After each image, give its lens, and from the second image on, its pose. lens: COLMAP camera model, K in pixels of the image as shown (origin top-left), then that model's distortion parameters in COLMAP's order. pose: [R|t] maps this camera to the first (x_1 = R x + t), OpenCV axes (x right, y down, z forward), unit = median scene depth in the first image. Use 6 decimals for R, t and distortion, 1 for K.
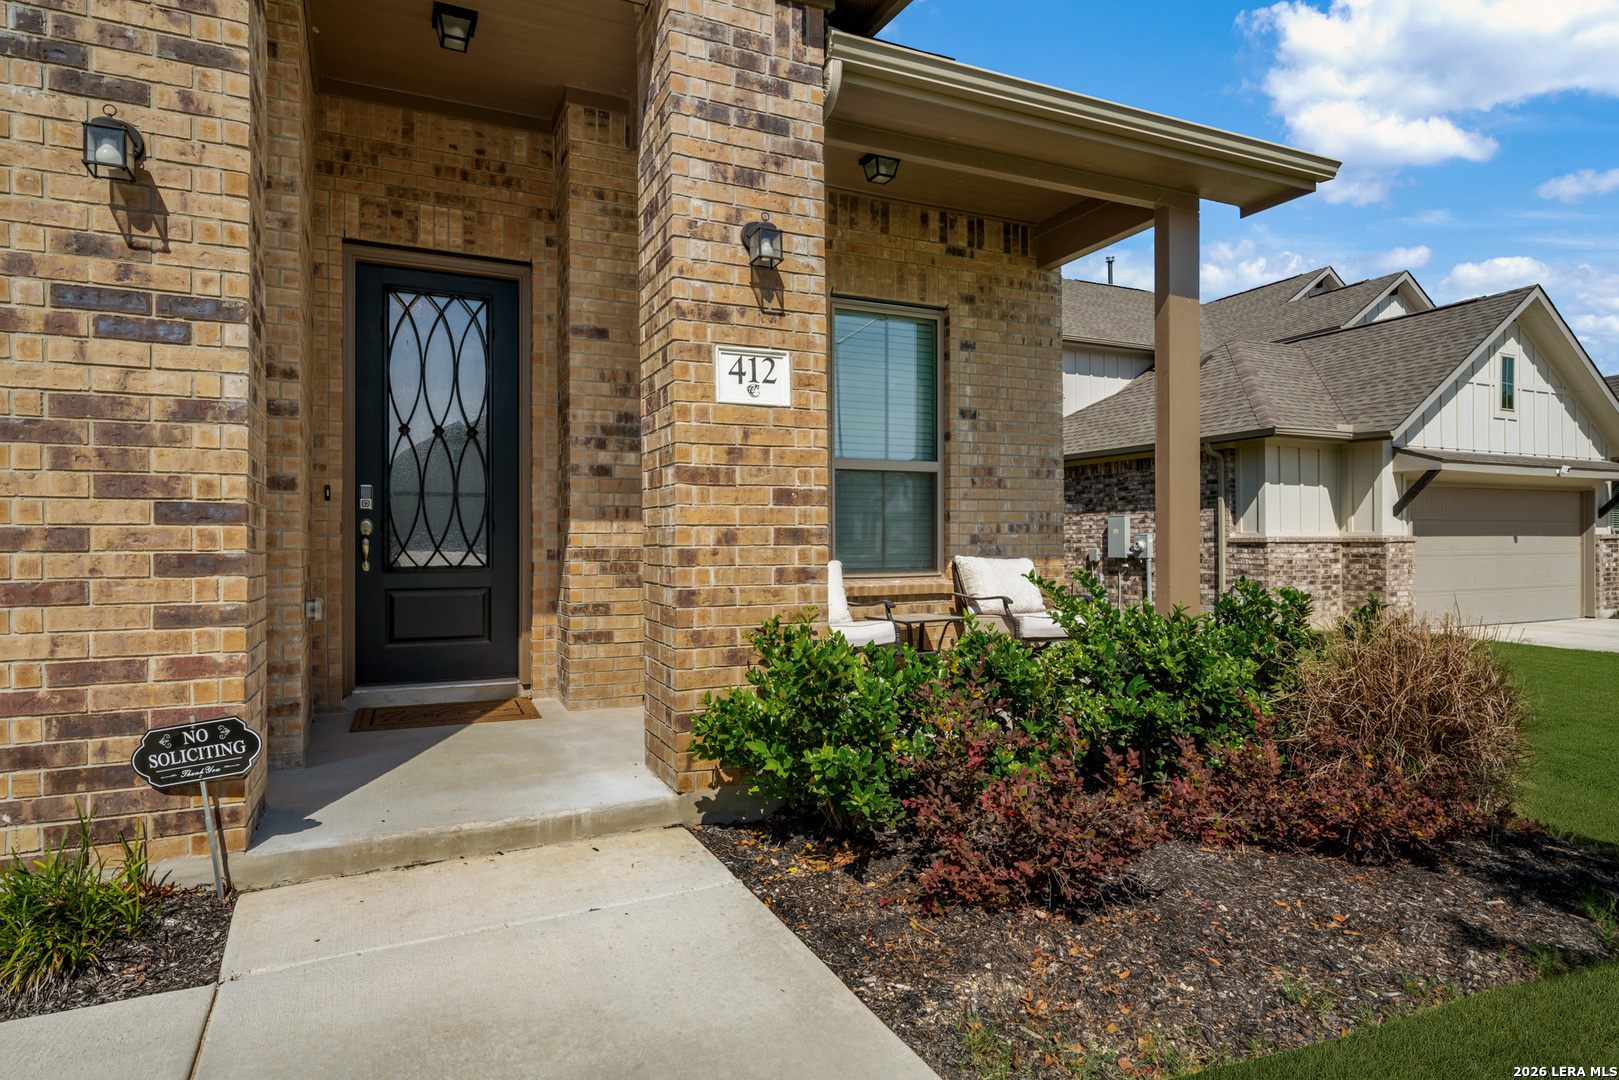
lens RADIAL K [[885.0, 0, 789.6], [0, 885.0, 537.9], [0, 0, 1]] dist [0.001597, 0.001003]
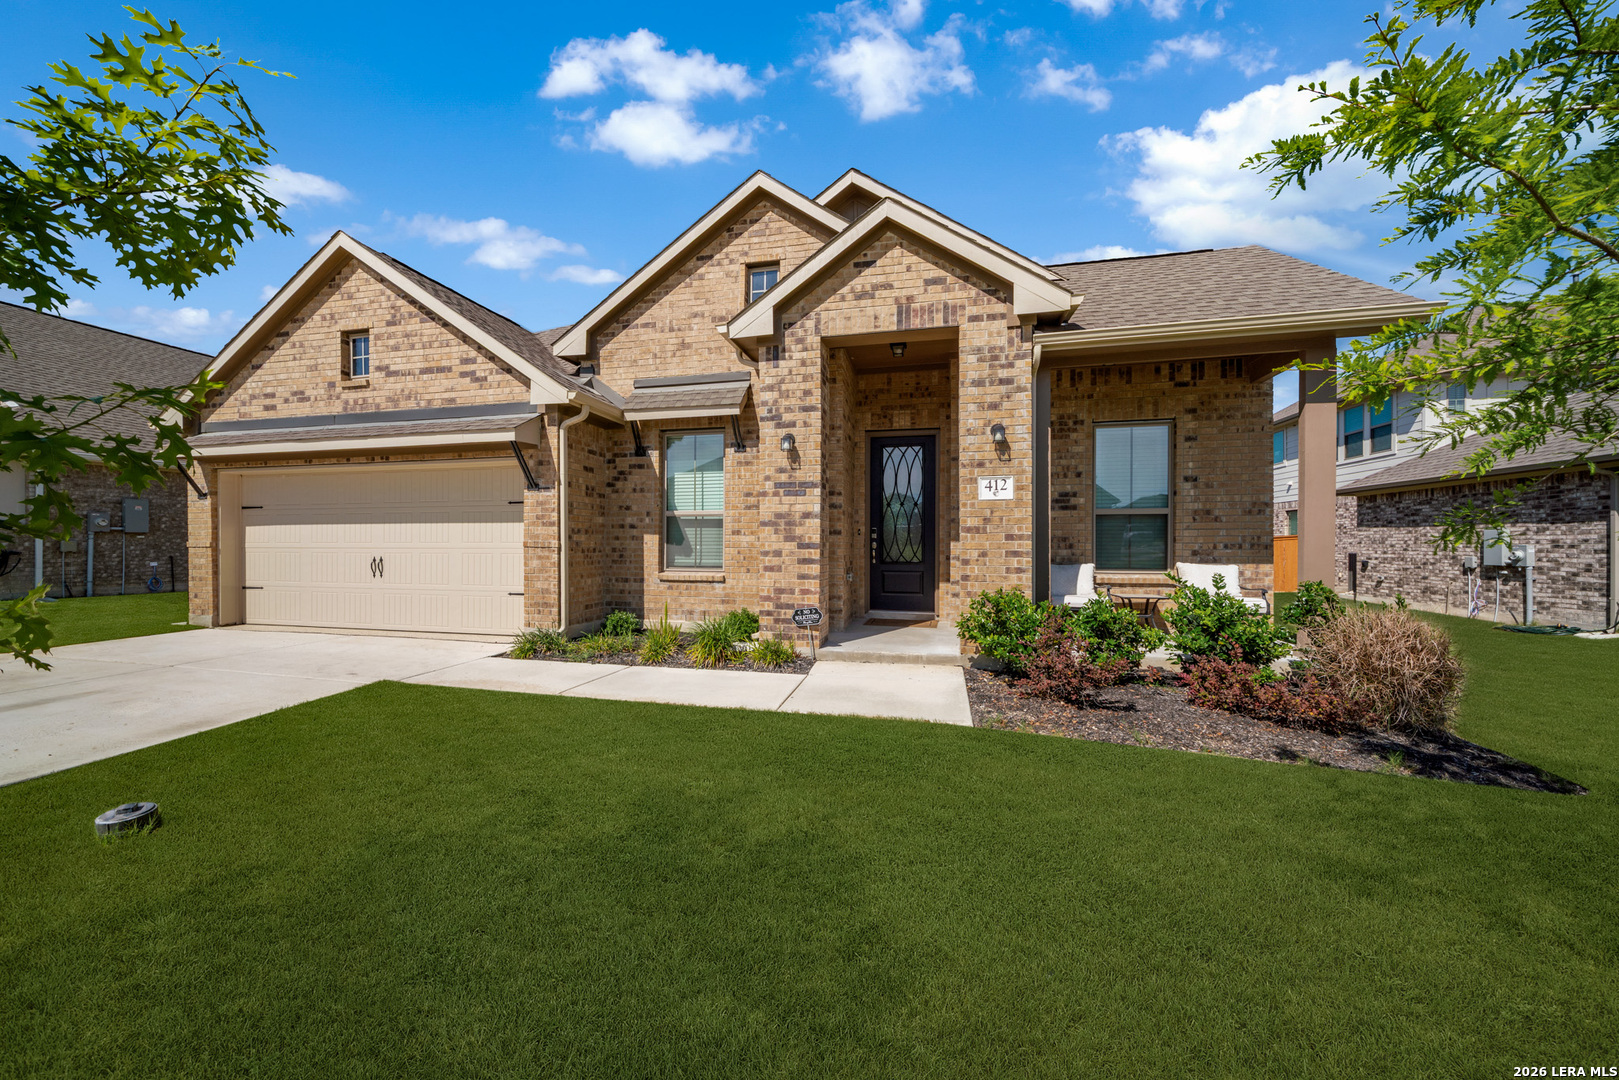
lens RADIAL K [[585.0, 0, 798.7], [0, 585.0, 544.5], [0, 0, 1]] dist [-0.005630, 0.000513]
pose [[0.786778, 0.006154, -0.617205, 0.401122], [-0.001144, 0.999963, 0.008513, -0.030850], [0.617235, -0.005992, 0.786756, -0.455325]]
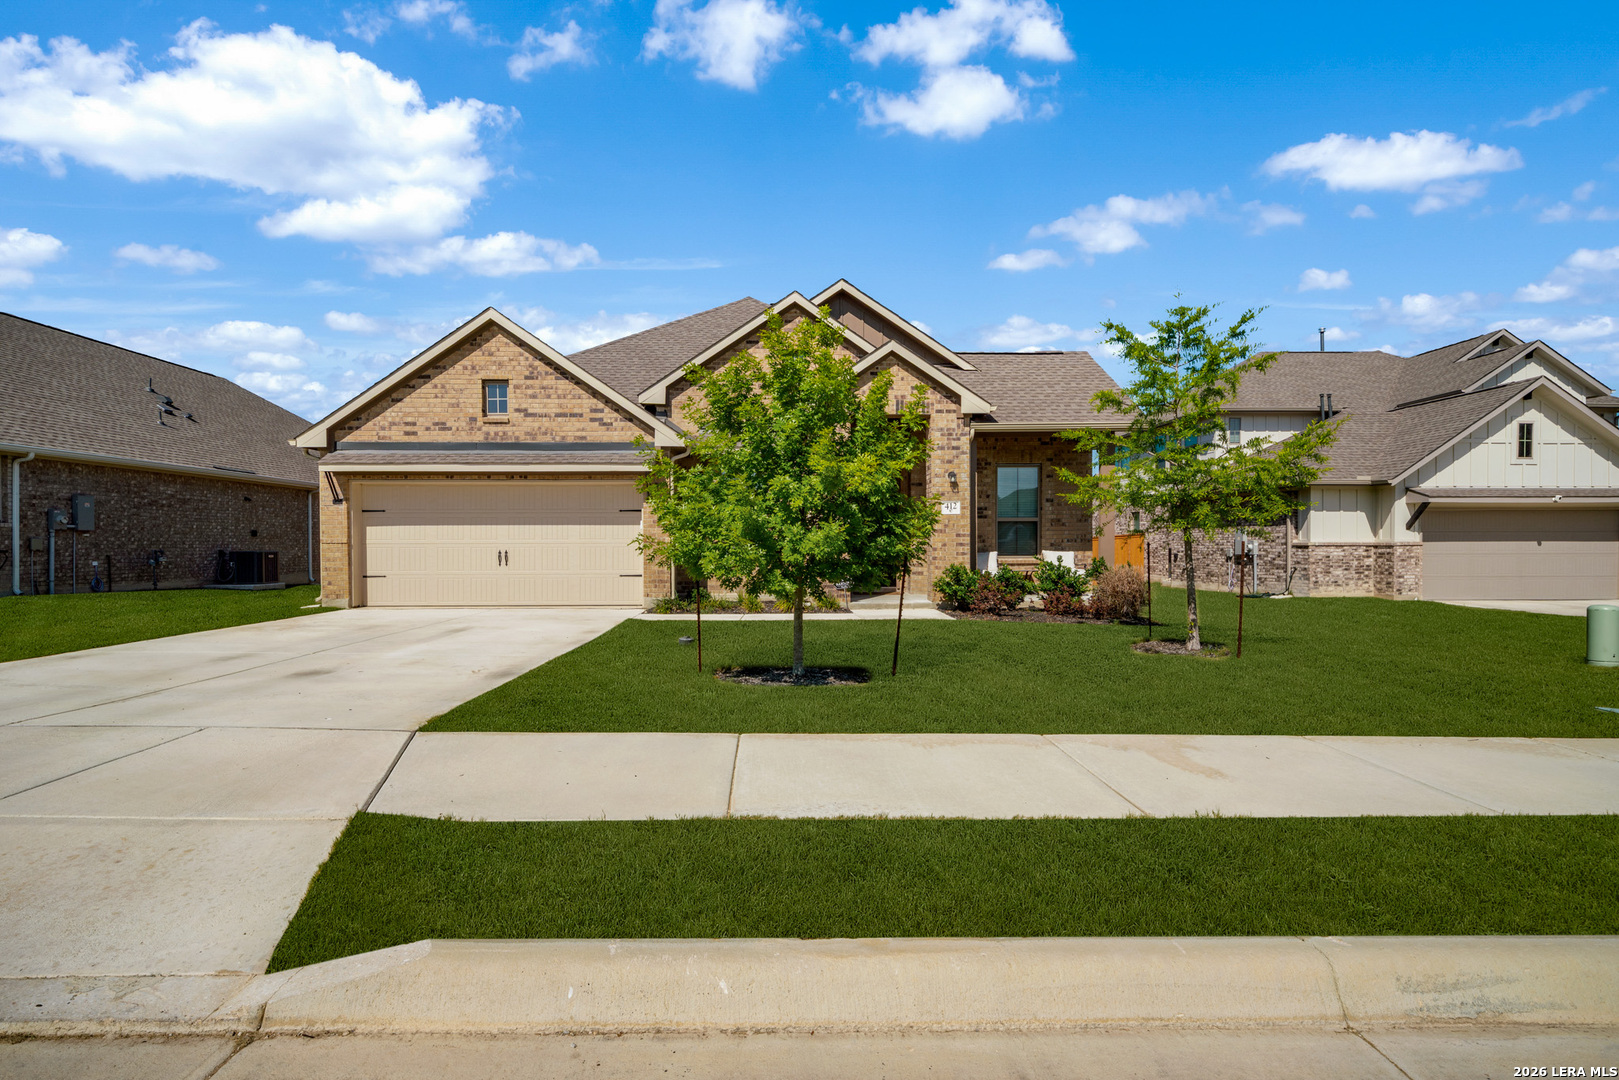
lens RADIAL K [[778.3, 0, 795.6], [0, 778.3, 549.8], [0, 0, 1]] dist [0.002974, -0.000019]
pose [[0.916846, 0.005747, -0.399199, 0.600618], [0.000062, 0.999894, 0.014538, -0.023901], [0.399240, -0.013354, 0.916749, -2.139912]]
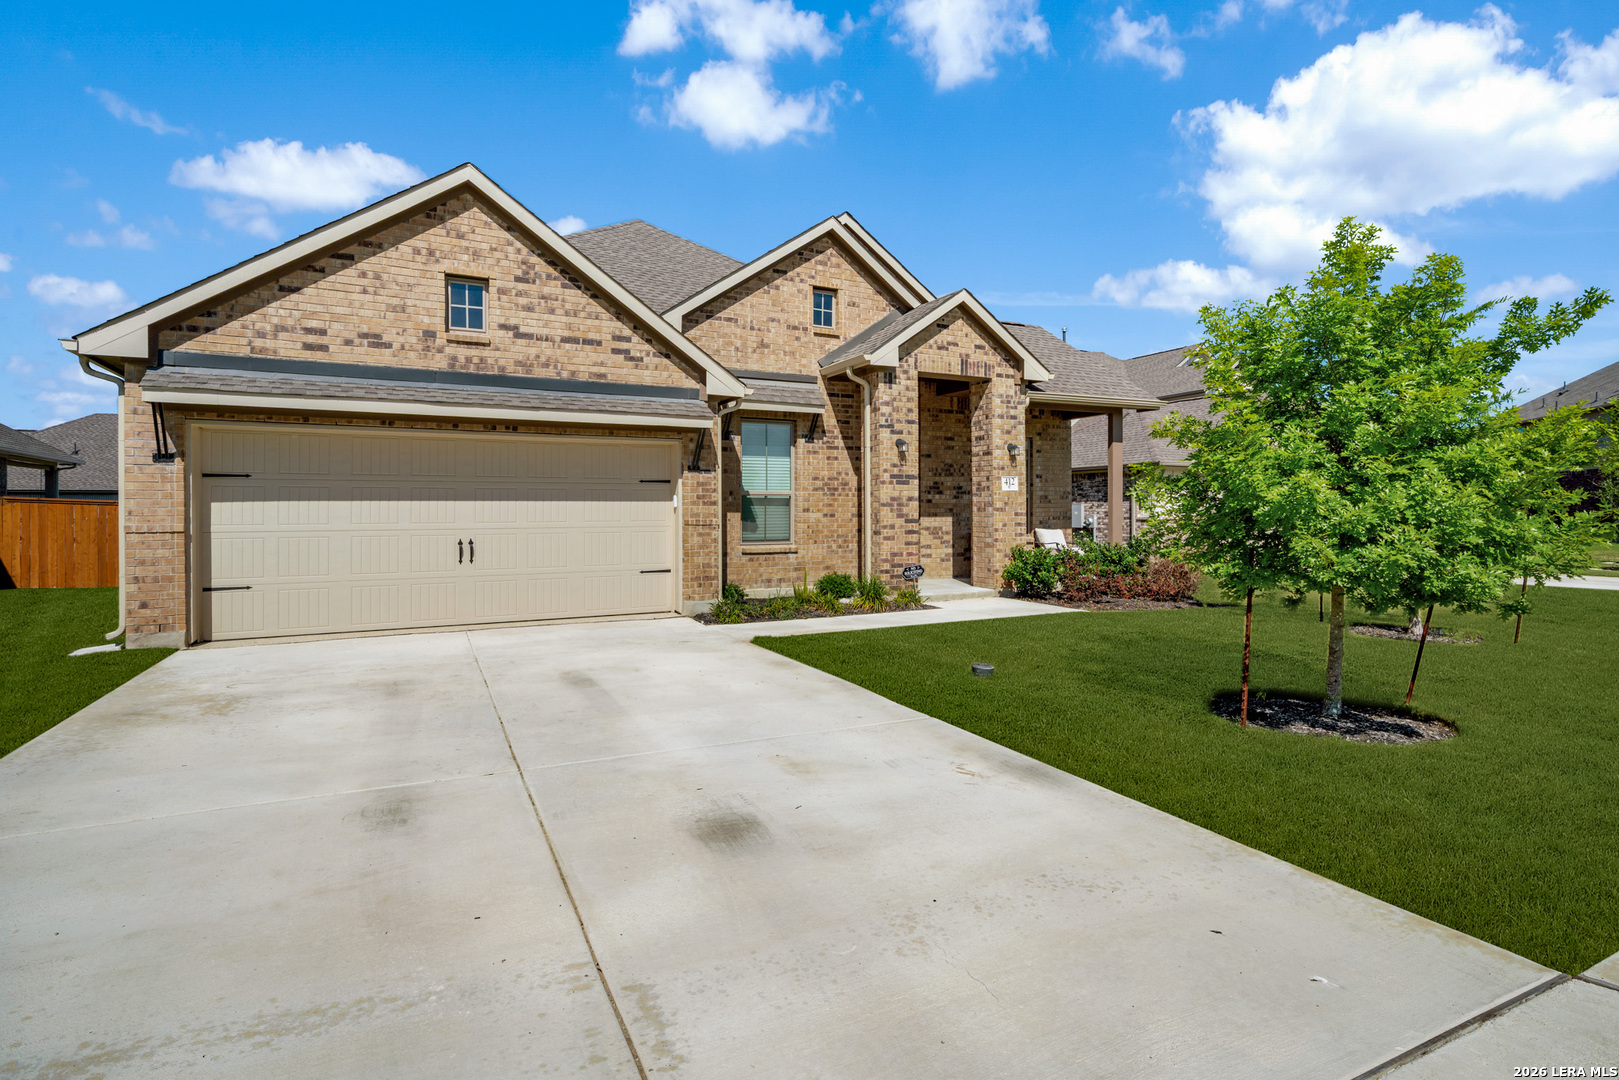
lens RADIAL K [[783.1, 0, 789.8], [0, 783.1, 507.7], [0, 0, 1]] dist [0.003467, 0.000229]
pose [[0.999399, 0.001296, 0.034641, -0.860905], [-0.001338, 0.999998, 0.001192, -0.060584], [-0.034639, -0.001238, 0.999399, -1.836467]]
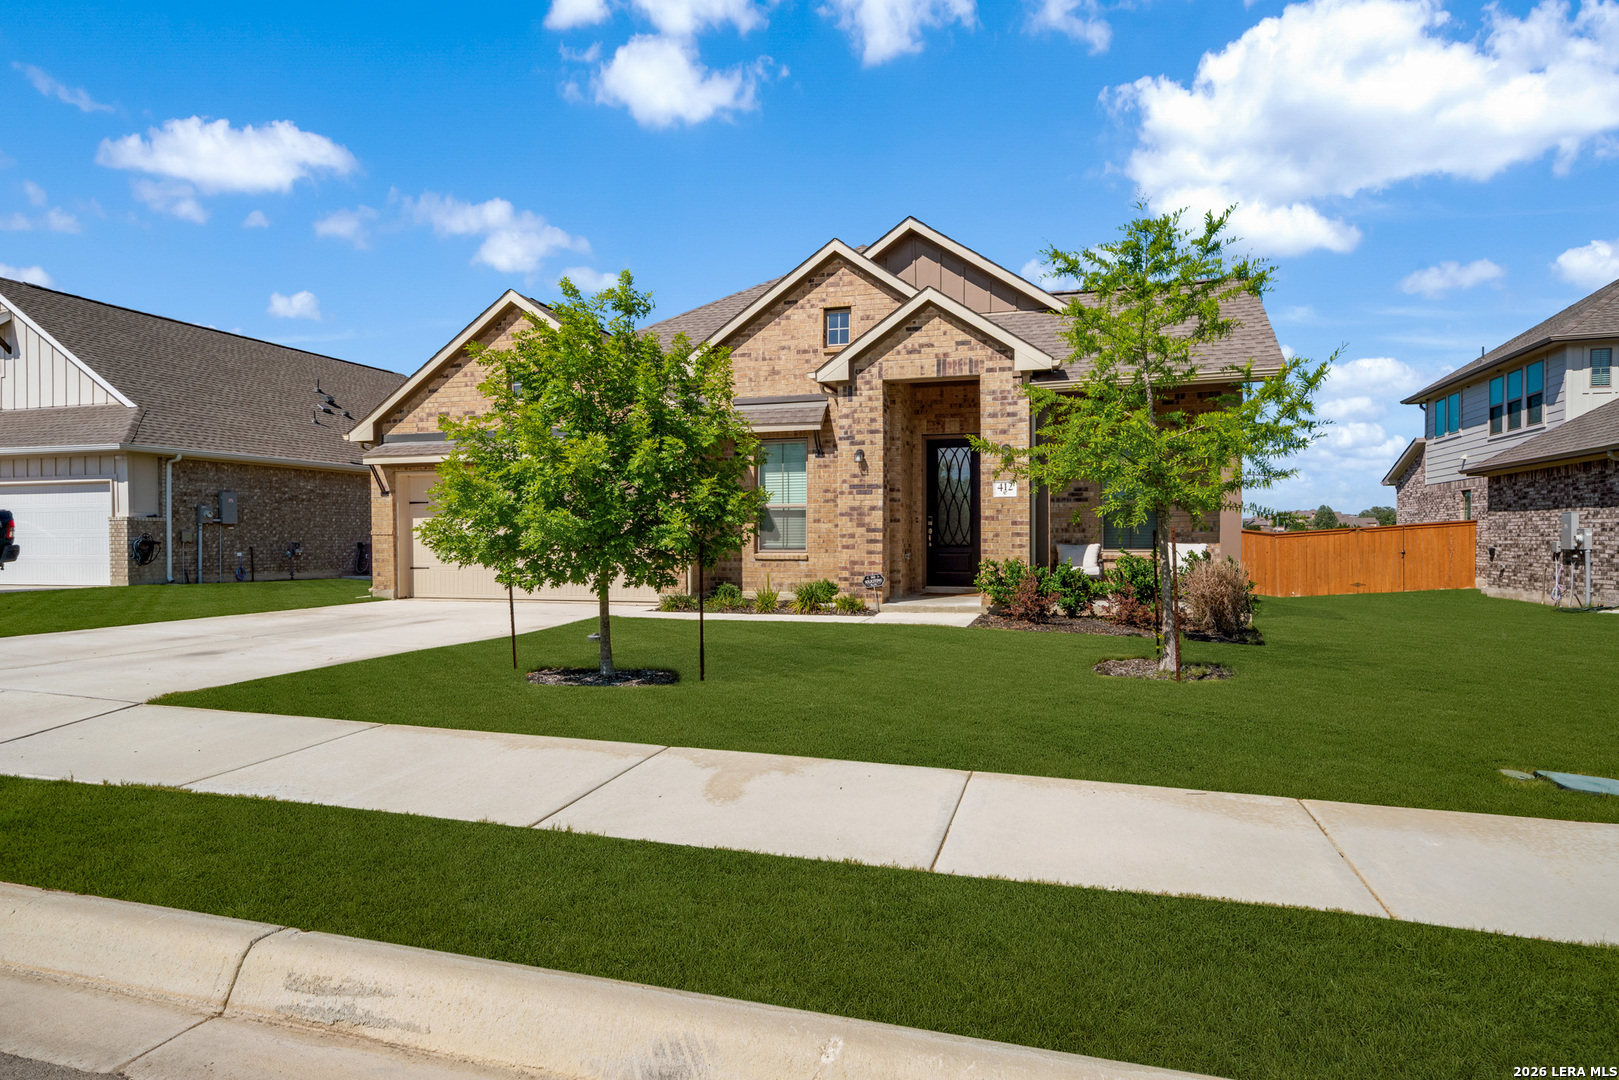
lens RADIAL K [[929.3, 0, 797.1], [0, 929.3, 547.3], [0, 0, 1]] dist [0.004776, 0.000306]
pose [[0.743768, 0.008542, -0.668383, 1.377254], [0.003552, 0.999854, 0.016731, -0.012681], [0.668428, -0.014818, 0.743629, -1.739637]]
